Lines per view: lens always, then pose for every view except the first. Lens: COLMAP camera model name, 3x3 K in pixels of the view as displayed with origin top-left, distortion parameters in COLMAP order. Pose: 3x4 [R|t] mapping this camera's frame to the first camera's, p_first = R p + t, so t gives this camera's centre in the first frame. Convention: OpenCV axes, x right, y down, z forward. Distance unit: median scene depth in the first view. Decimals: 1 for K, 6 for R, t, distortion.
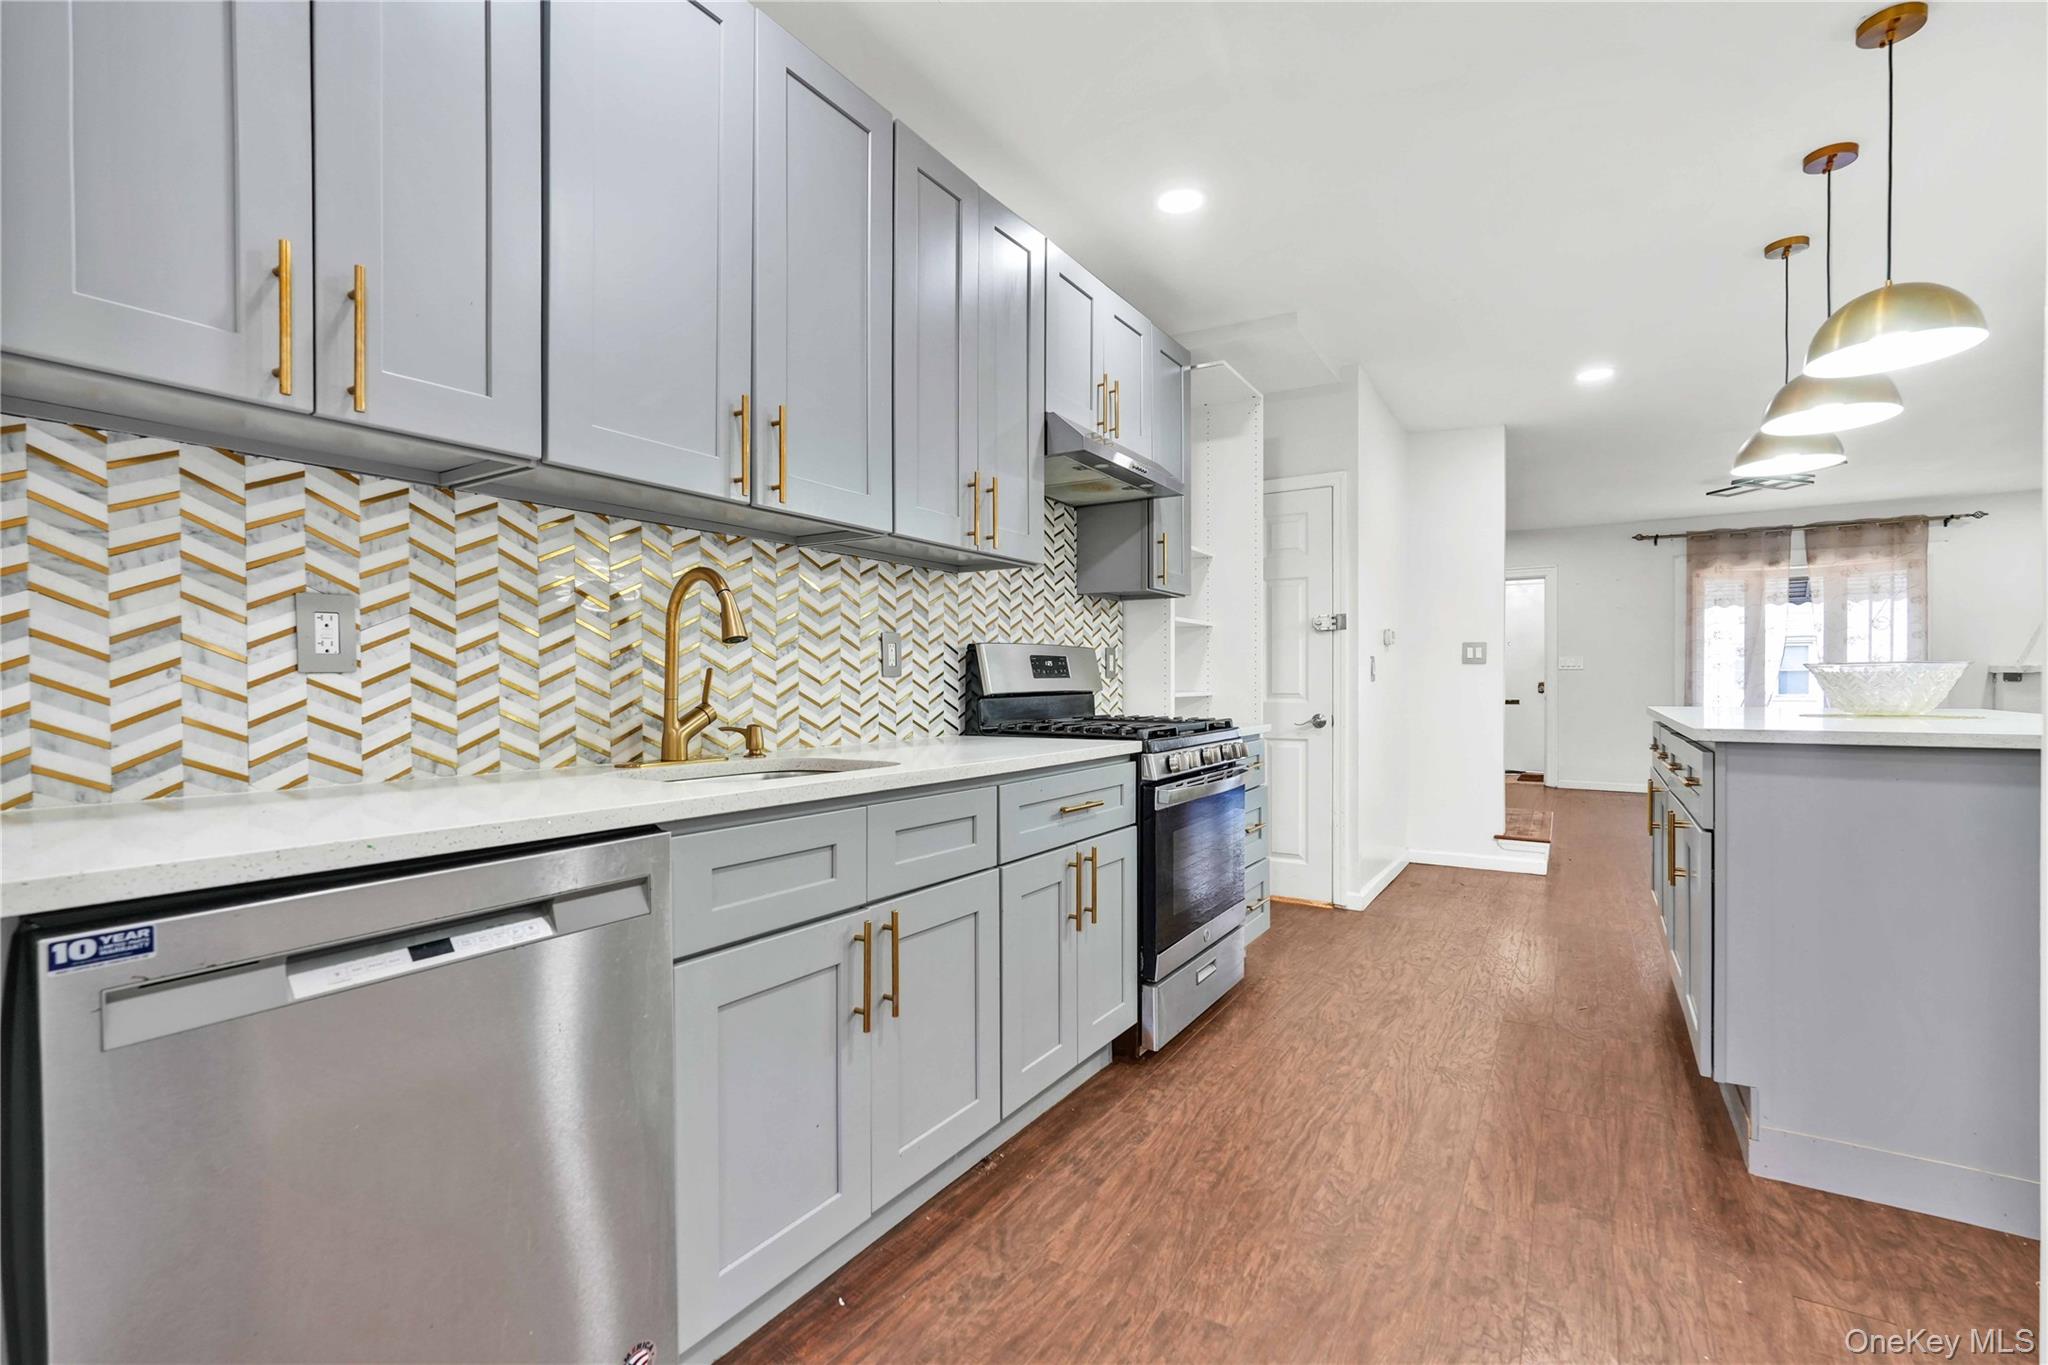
lens RADIAL K [[892.4, 0, 1025.8], [0, 892.4, 684.7], [0, 0, 1]] dist [-0.013099, 0.004689]
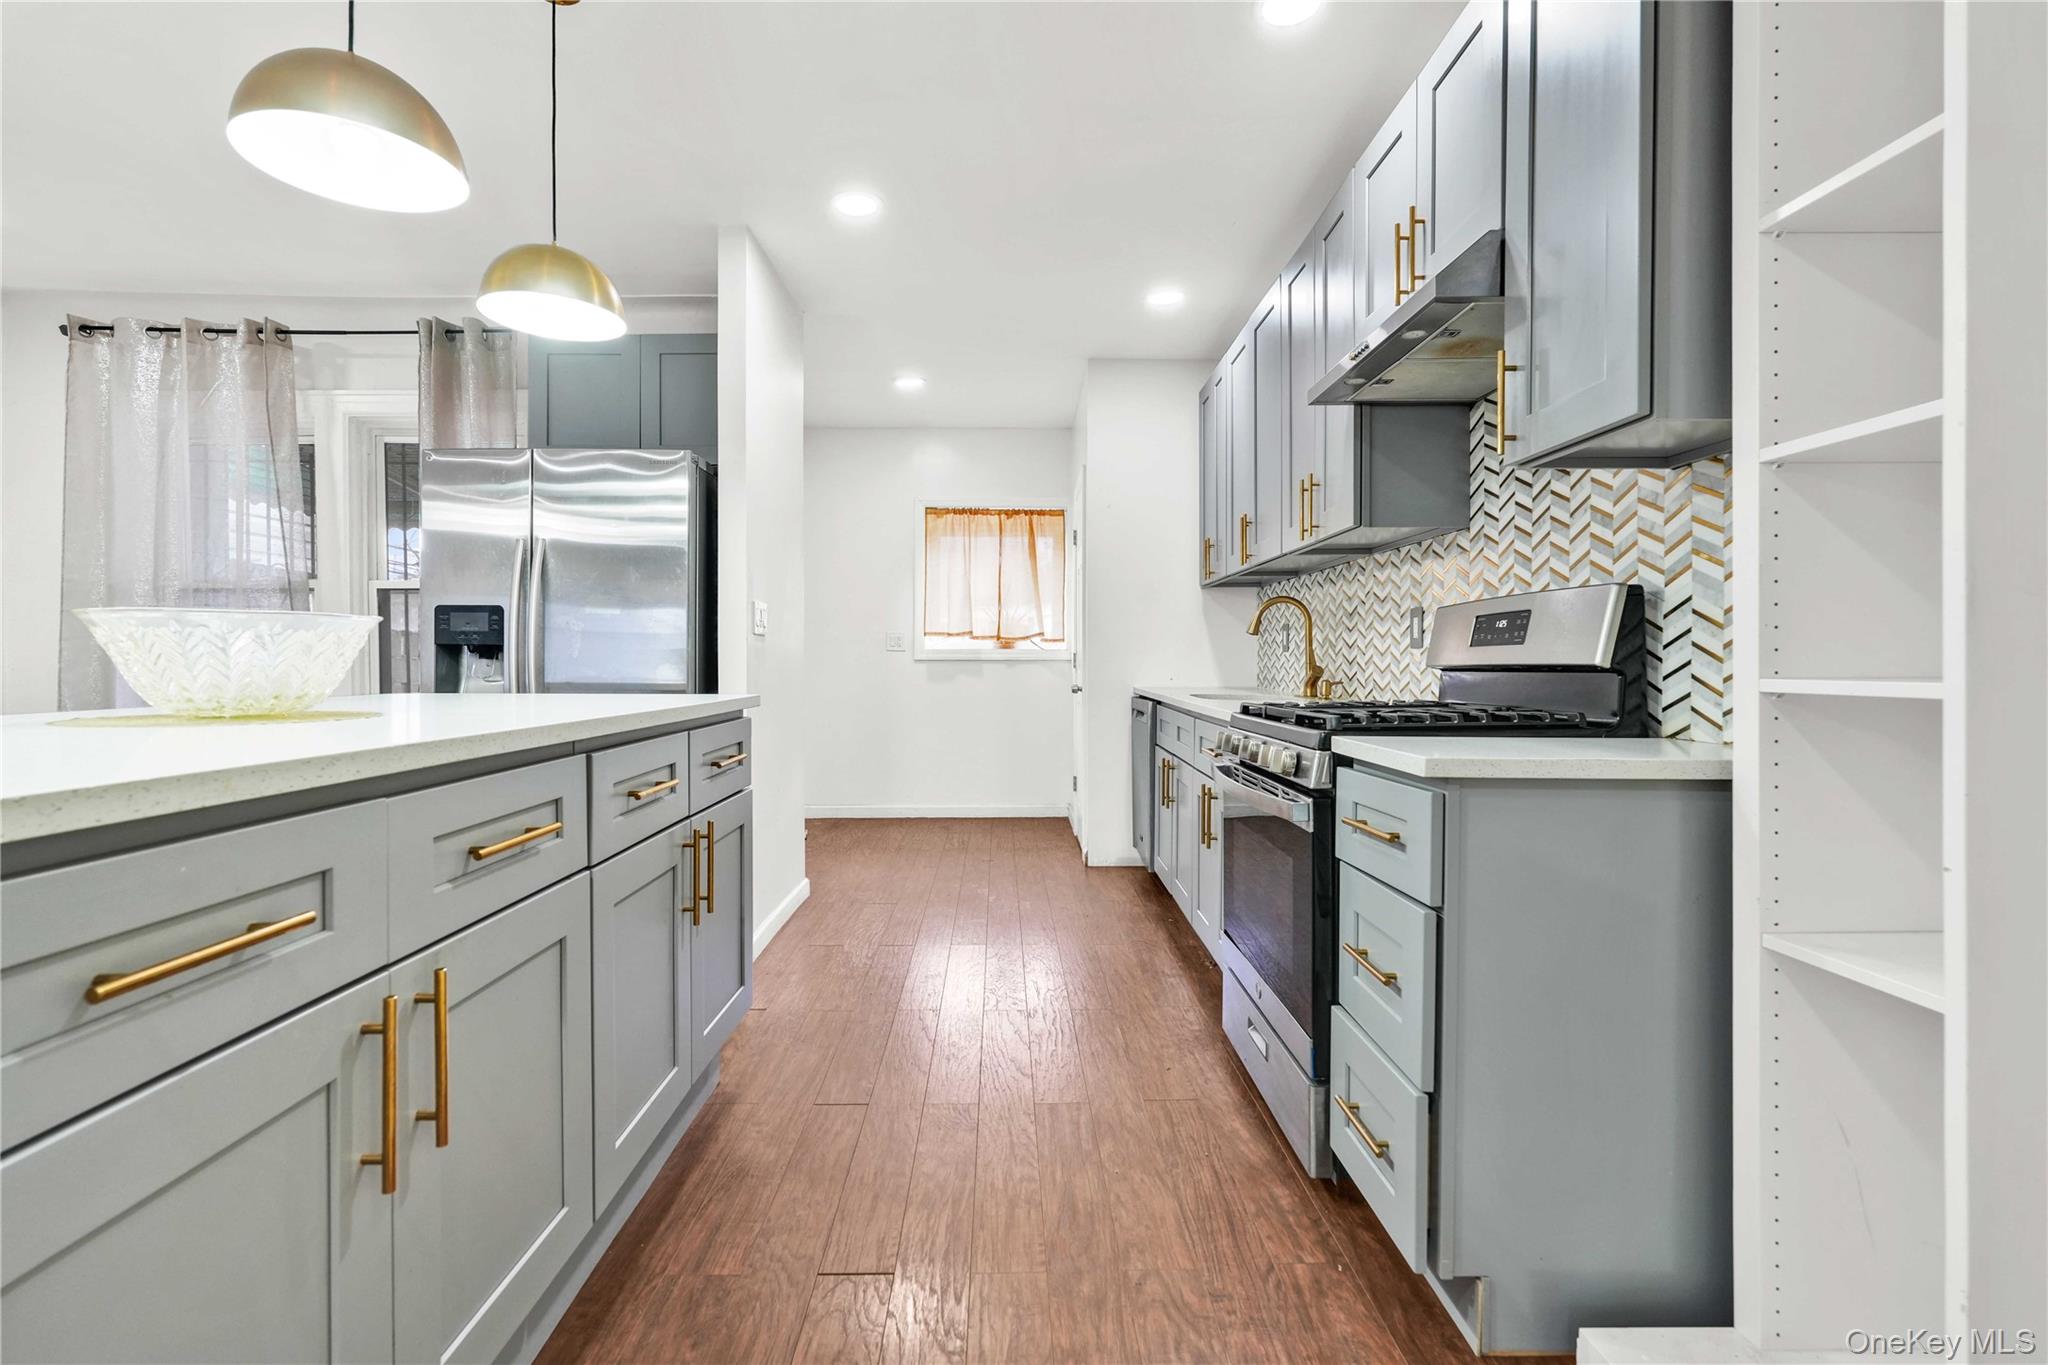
lens RADIAL K [[892.4, 0, 1029.8], [0, 892.4, 667.0], [0, 0, 1]] dist [-0.013099, 0.004689]
pose [[-0.829652, 0.010385, -0.558184, 0.442450], [0.003163, 0.999898, 0.013900, -0.001098], [0.558272, 0.009767, -0.829601, 0.860443]]
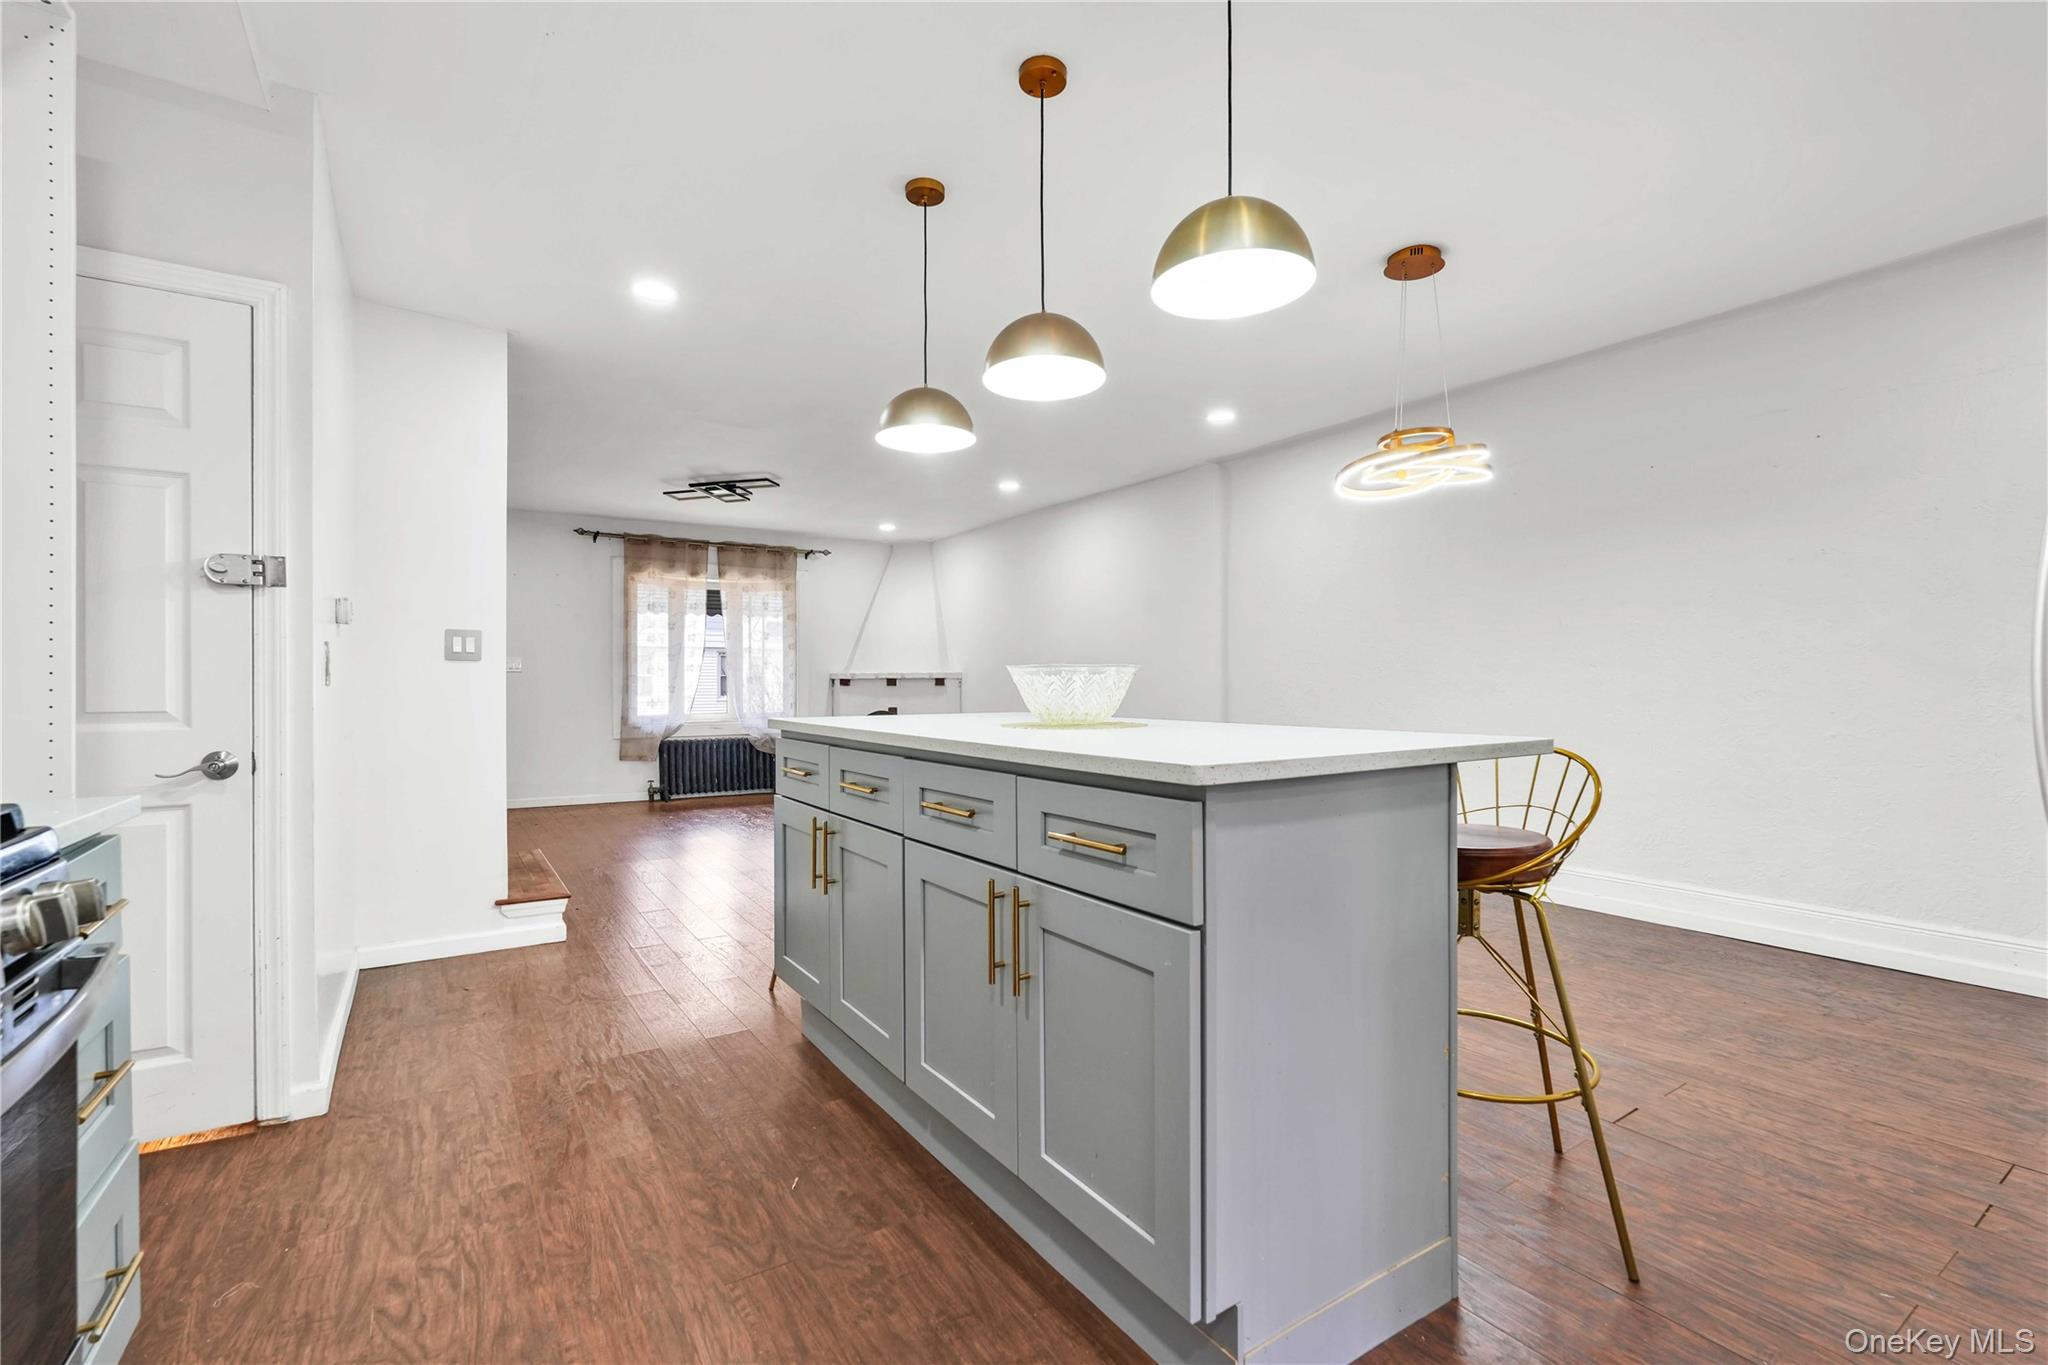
lens RADIAL K [[892.4, 0, 1009.0], [0, 892.4, 687.0], [0, 0, 1]] dist [-0.013099, 0.004689]
pose [[0.423516, -0.001495, 0.905887, 0.059335], [0.002839, 0.999996, 0.000323, -0.001954], [-0.905884, 0.002435, 0.423518, 0.343648]]
